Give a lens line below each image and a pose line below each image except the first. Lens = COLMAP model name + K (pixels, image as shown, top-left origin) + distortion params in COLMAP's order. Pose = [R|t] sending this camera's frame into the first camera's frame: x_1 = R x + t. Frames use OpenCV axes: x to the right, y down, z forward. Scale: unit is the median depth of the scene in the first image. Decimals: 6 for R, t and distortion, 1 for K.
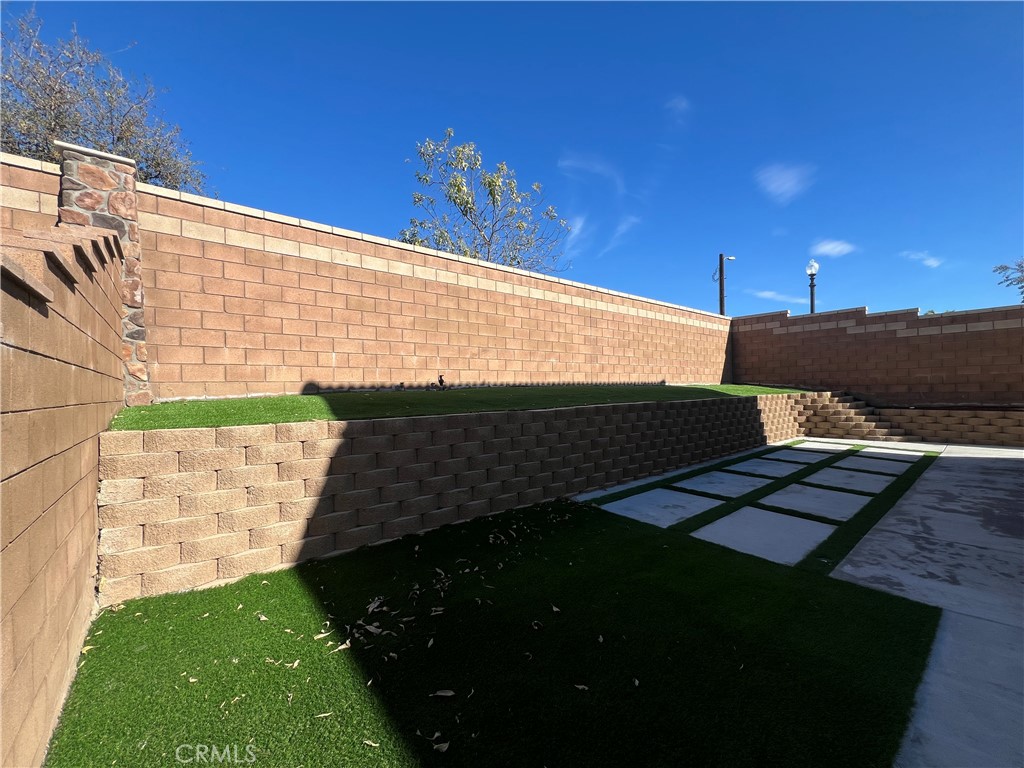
lens RADIAL K [[408.9, 0, 512.0], [0, 408.9, 384.0], [0, 0, 1]] dist [-0.000464, 0.000357]
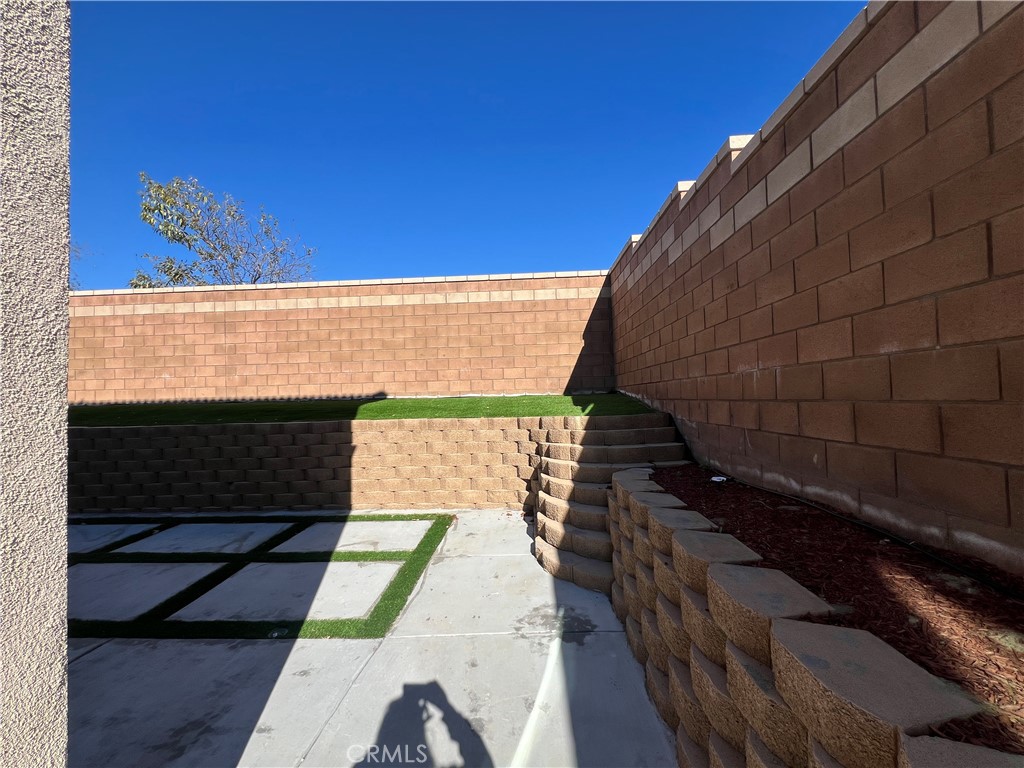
lens RADIAL K [[408.9, 0, 512.0], [0, 408.9, 384.0], [0, 0, 1]] dist [-0.000464, 0.000357]
pose [[0.740912, -0.021813, -0.671247, 1.326182], [0.021117, 0.999735, -0.009179, -0.014687], [0.671270, -0.007373, 0.741177, 0.841426]]
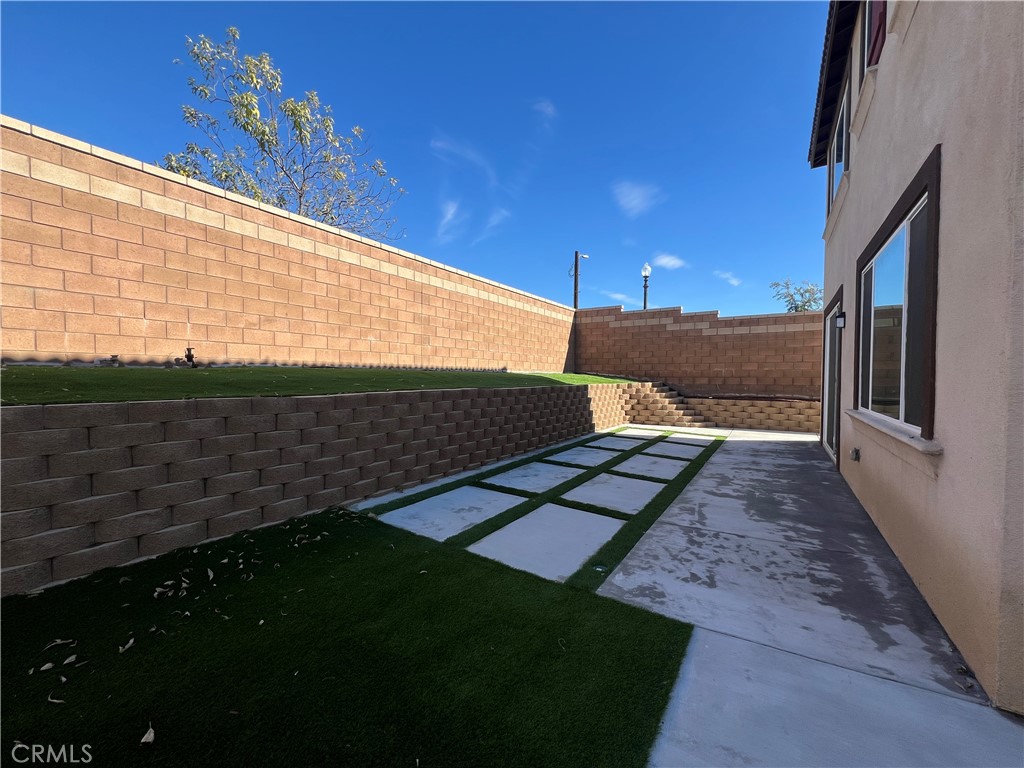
lens RADIAL K [[408.9, 0, 512.0], [0, 408.9, 384.0], [0, 0, 1]] dist [-0.000464, 0.000357]
pose [[0.953444, 0.018542, 0.301000, 0.126356], [-0.027849, 0.999257, 0.026657, 0.005974], [-0.300282, -0.033799, 0.953252, 0.093120]]
